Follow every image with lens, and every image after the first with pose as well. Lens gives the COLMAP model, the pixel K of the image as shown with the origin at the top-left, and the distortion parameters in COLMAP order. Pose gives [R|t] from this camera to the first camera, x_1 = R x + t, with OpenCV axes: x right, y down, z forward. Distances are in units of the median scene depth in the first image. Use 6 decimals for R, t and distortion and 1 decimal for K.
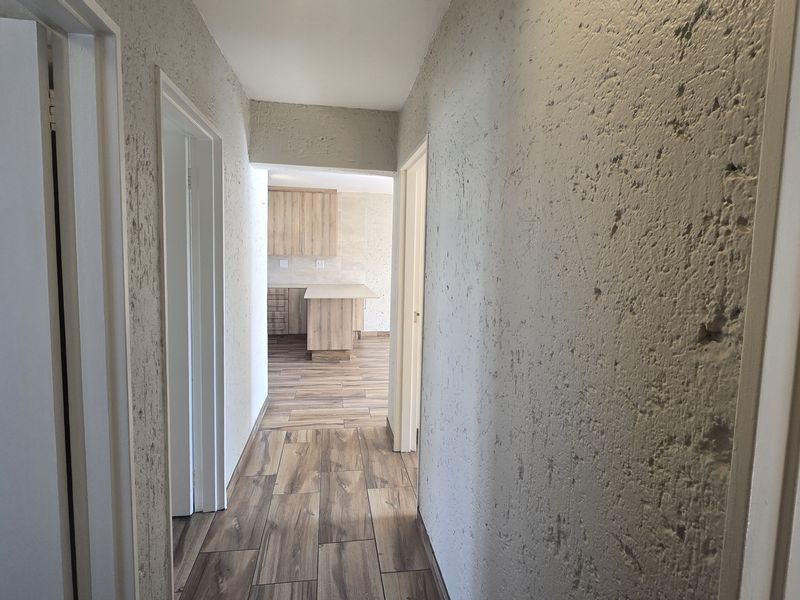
lens RADIAL K [[436.2, 0, 393.3], [0, 436.2, 291.6], [0, 0, 1]] dist [0.004174, 0.003323]
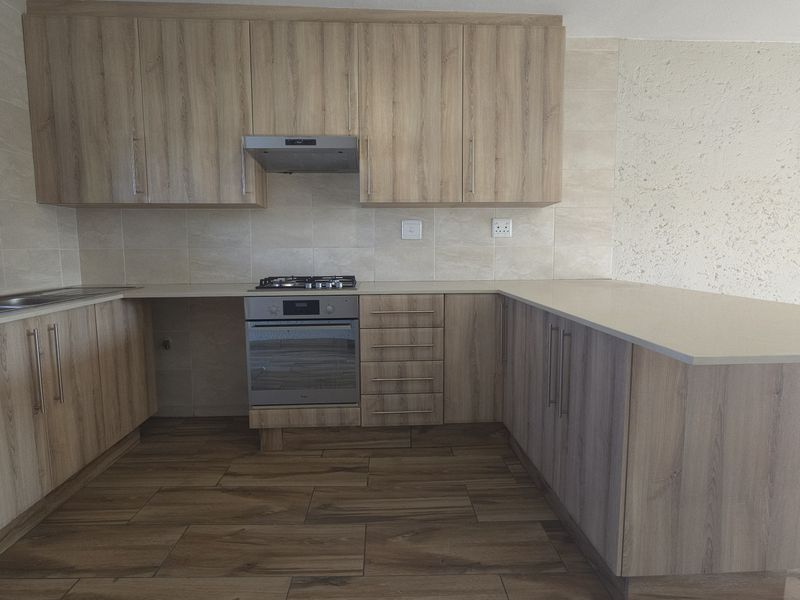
lens RADIAL K [[436.2, 0, 393.3], [0, 436.2, 291.6], [0, 0, 1]] dist [0.004174, 0.003323]
pose [[0.992884, -0.016652, -0.117913, -0.231771], [0.017864, 0.999798, 0.009233, -0.013045], [0.117736, -0.011274, 0.992981, 0.632500]]
